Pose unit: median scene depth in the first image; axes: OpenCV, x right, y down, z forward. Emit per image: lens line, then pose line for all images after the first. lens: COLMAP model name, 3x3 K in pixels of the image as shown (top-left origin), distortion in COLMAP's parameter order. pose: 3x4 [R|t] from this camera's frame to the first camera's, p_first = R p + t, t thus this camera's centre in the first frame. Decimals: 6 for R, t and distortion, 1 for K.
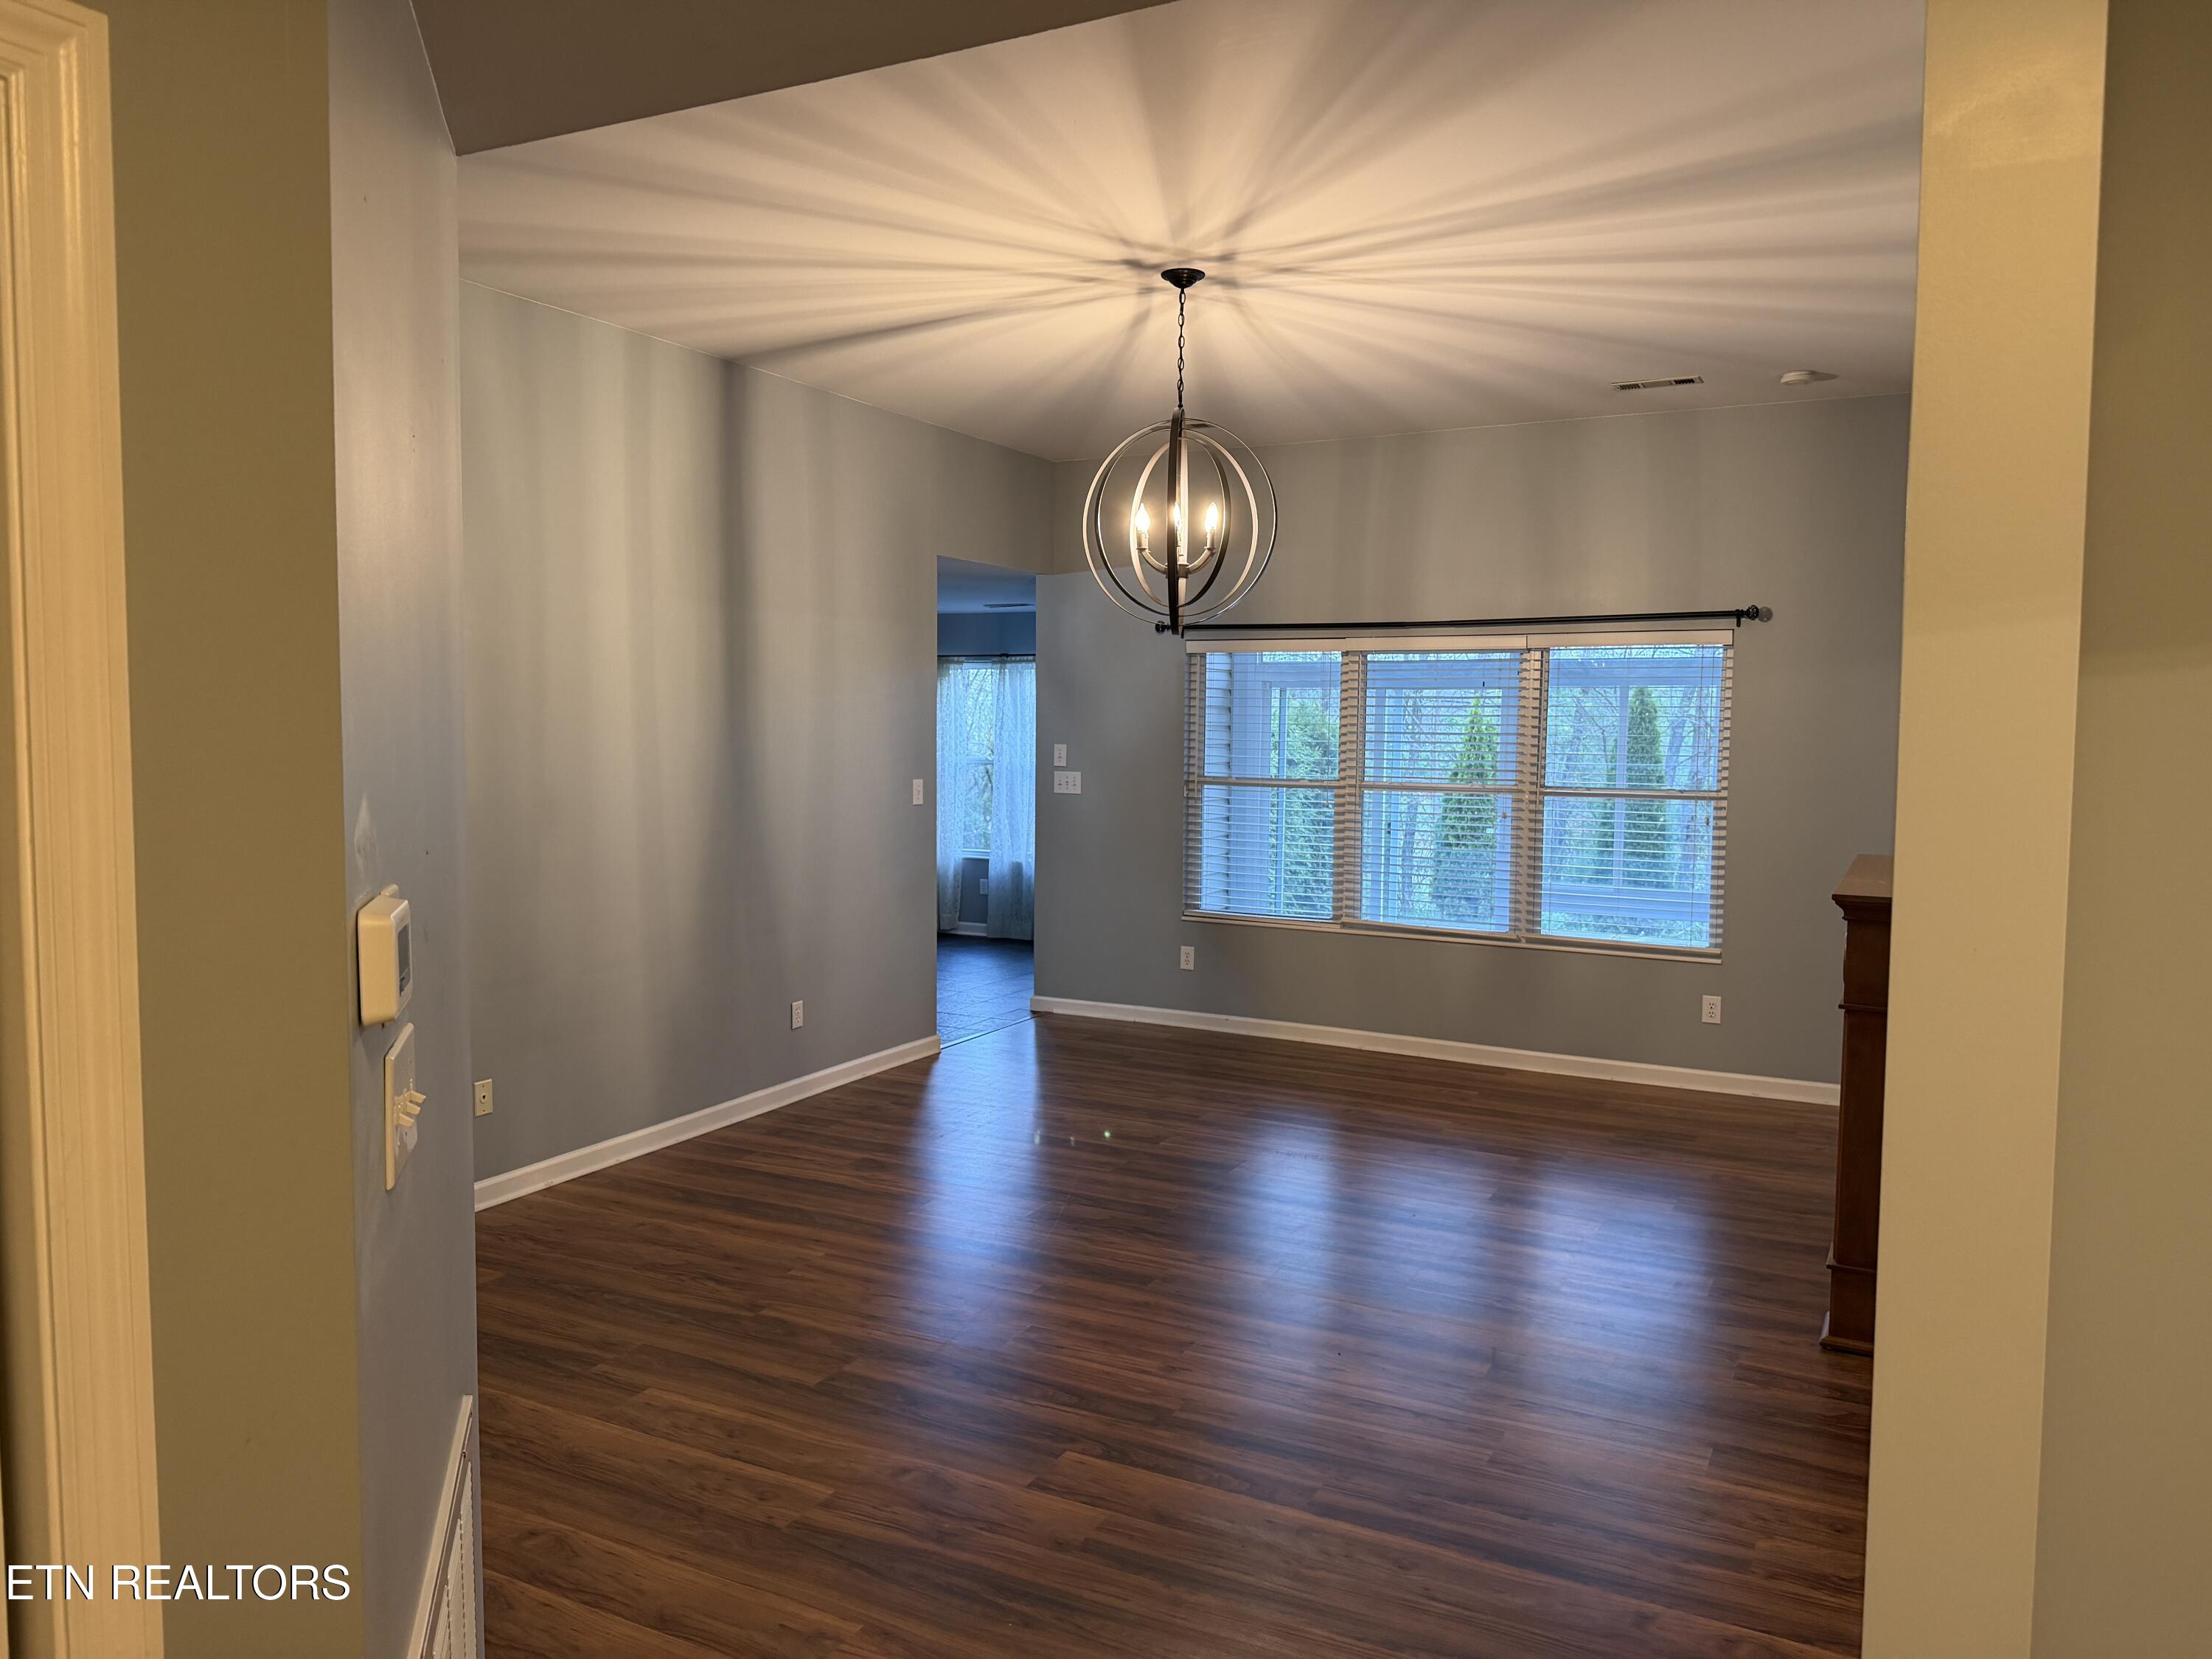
lens RADIAL K [[1569.2, 0, 1099.1], [0, 1569.2, 828.0], [0, 0, 1]] dist [0.044890, -0.014906]
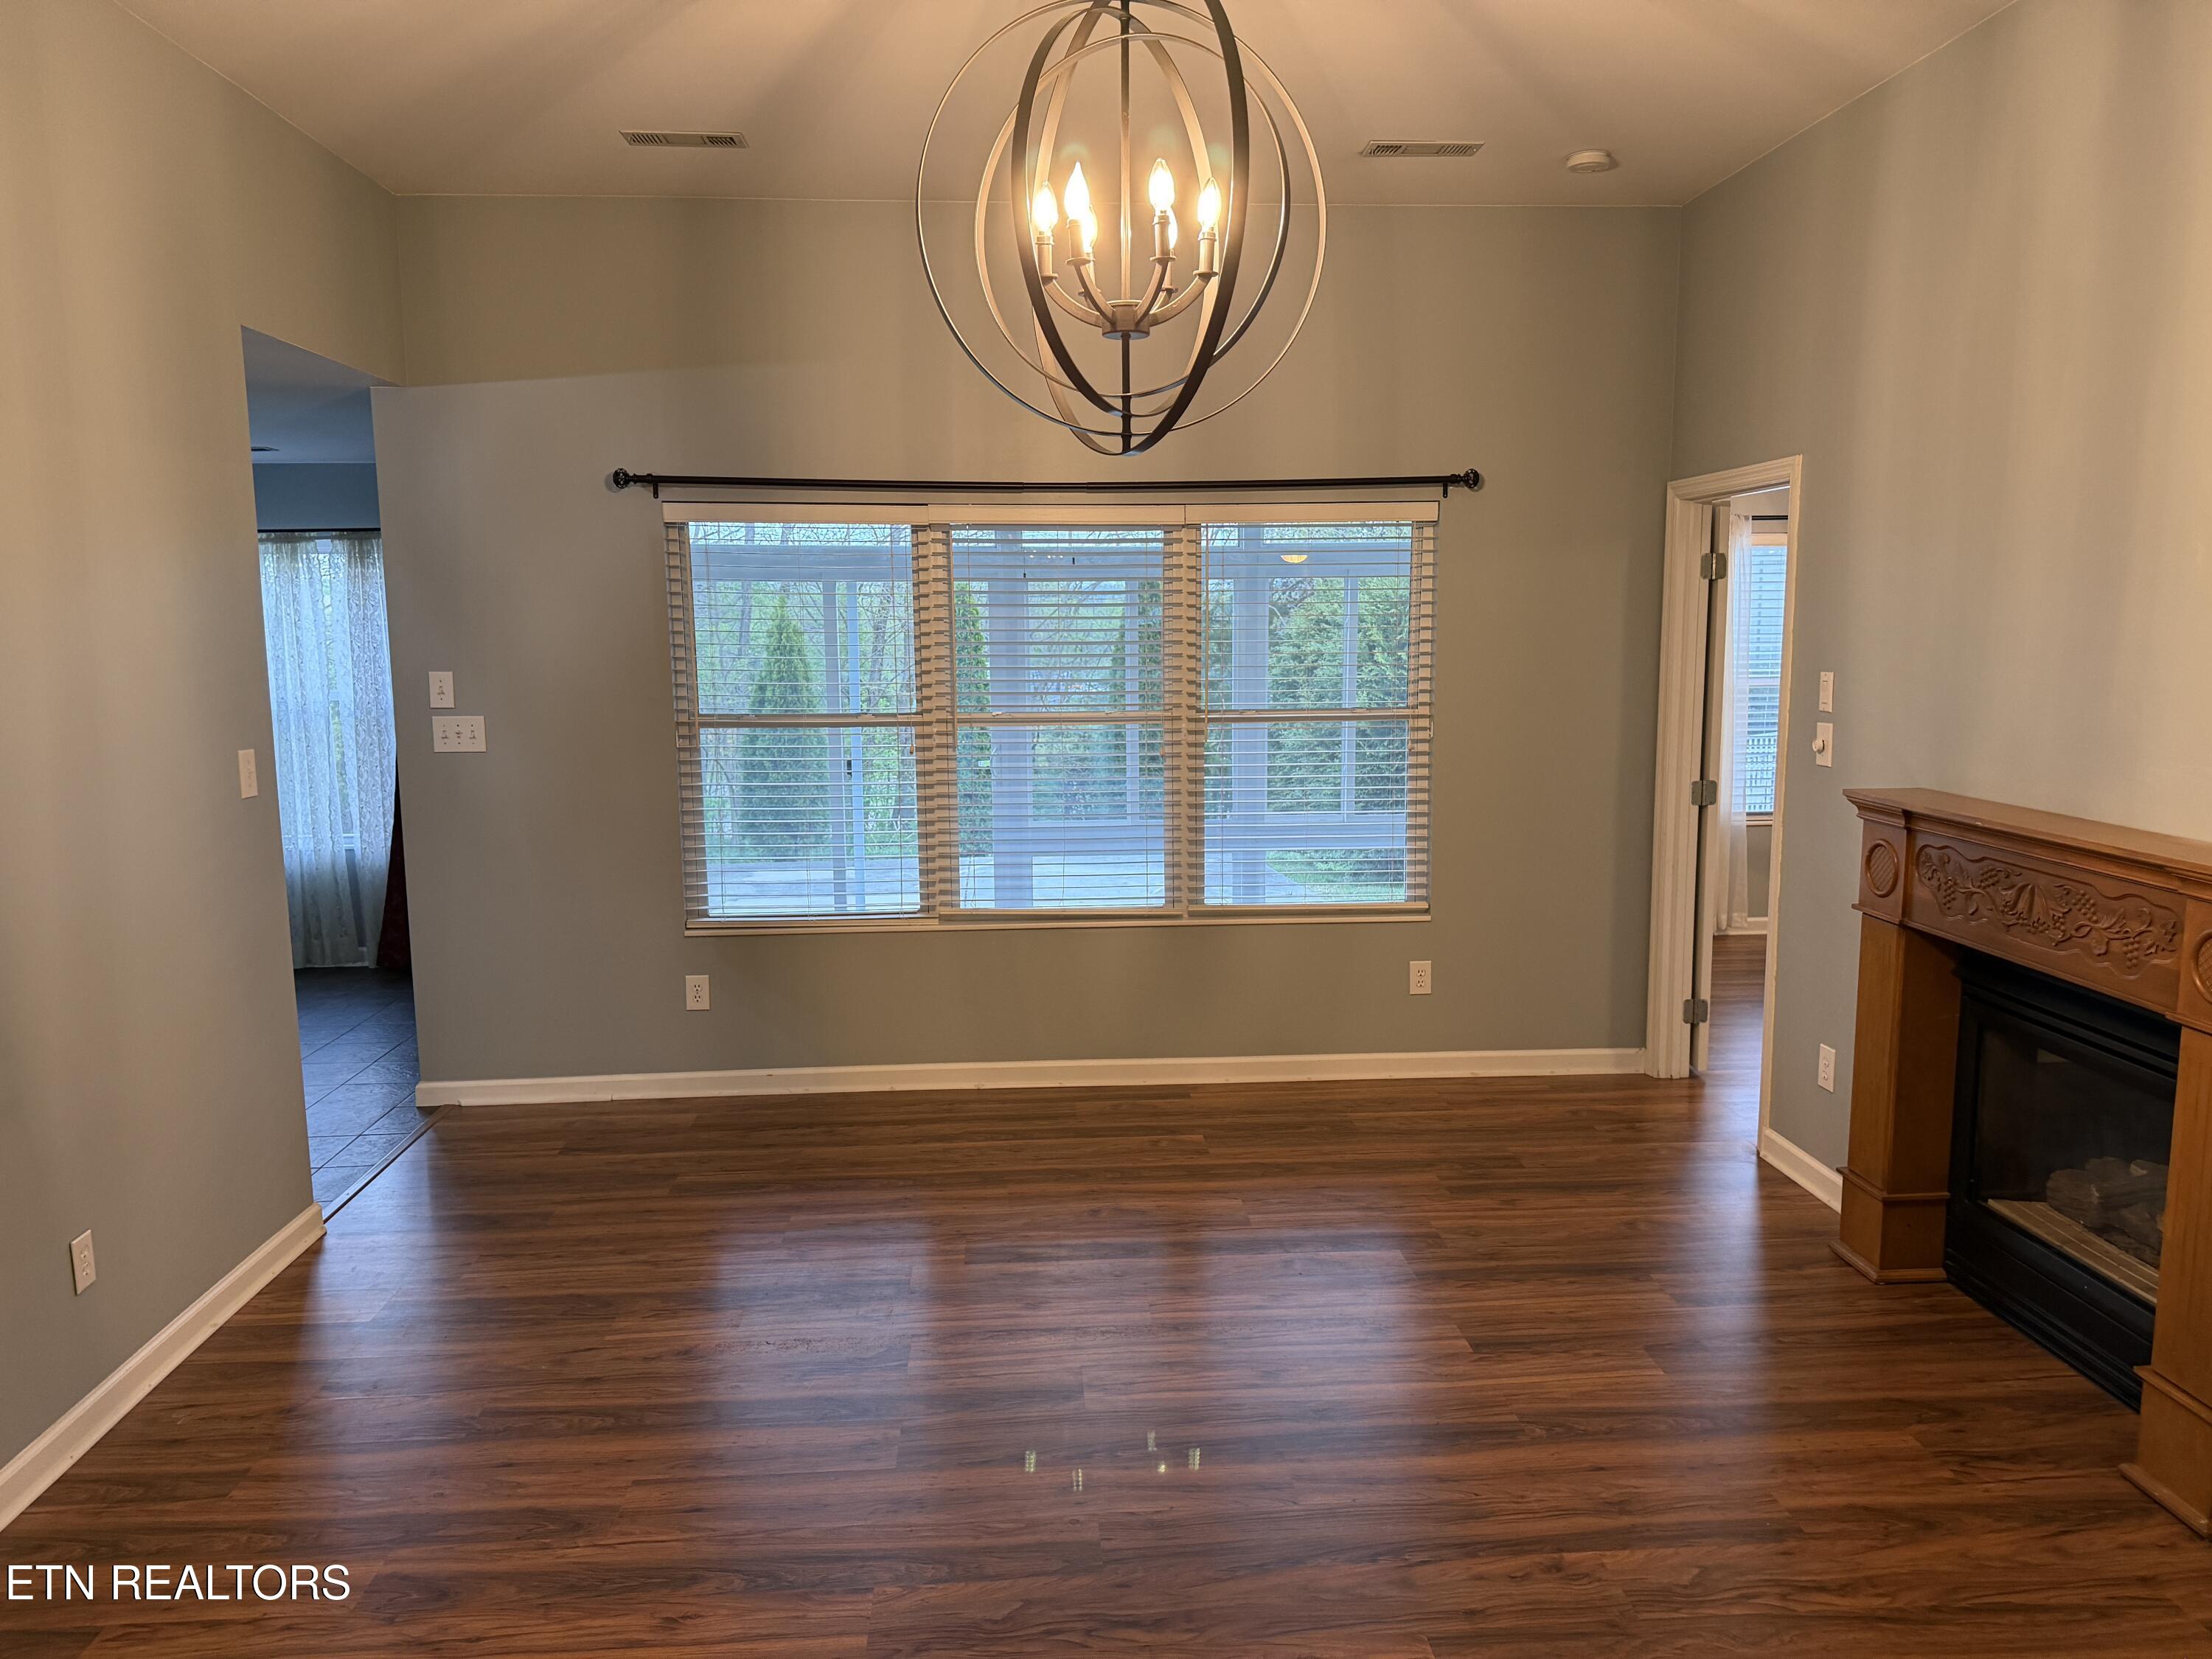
lens RADIAL K [[1569.2, 0, 1114.9], [0, 1569.2, 835.6], [0, 0, 1]] dist [0.044890, -0.014906]
pose [[0.847203, -0.089495, 0.523678, -0.144514], [0.055341, 0.995213, 0.080548, -0.028136], [-0.528380, -0.039259, 0.848100, 0.367166]]
